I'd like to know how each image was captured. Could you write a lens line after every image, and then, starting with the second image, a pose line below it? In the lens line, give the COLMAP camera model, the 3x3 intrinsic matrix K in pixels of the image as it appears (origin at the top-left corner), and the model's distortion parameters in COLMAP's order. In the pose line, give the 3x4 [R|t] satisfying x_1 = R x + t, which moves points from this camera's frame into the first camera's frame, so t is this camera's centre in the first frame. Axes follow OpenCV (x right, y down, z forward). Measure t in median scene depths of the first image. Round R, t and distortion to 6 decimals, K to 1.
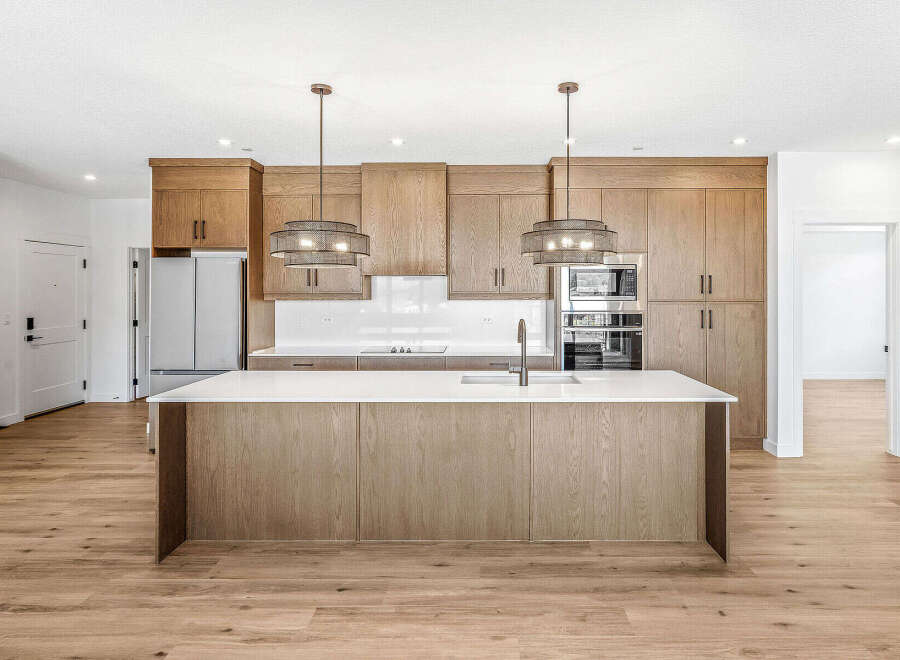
lens RADIAL K [[545.5, 0, 451.5], [0, 545.5, 288.9], [0, 0, 1]] dist [-0.000052, 0.000287]
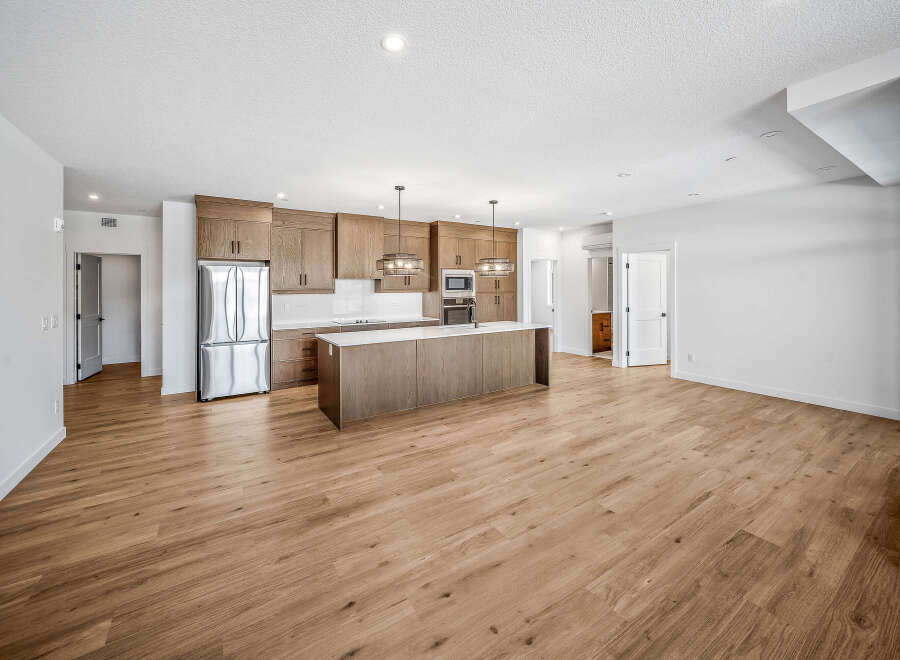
lens RADIAL K [[366.1, 0, 450.8], [0, 366.1, 287.4], [0, 0, 1]] dist [-0.000800, 0.000206]
pose [[0.842305, -0.003536, 0.538990, -0.493585], [0.003127, 0.999994, 0.001674, 0.001162], [-0.538993, 0.000275, 0.842310, -0.151275]]
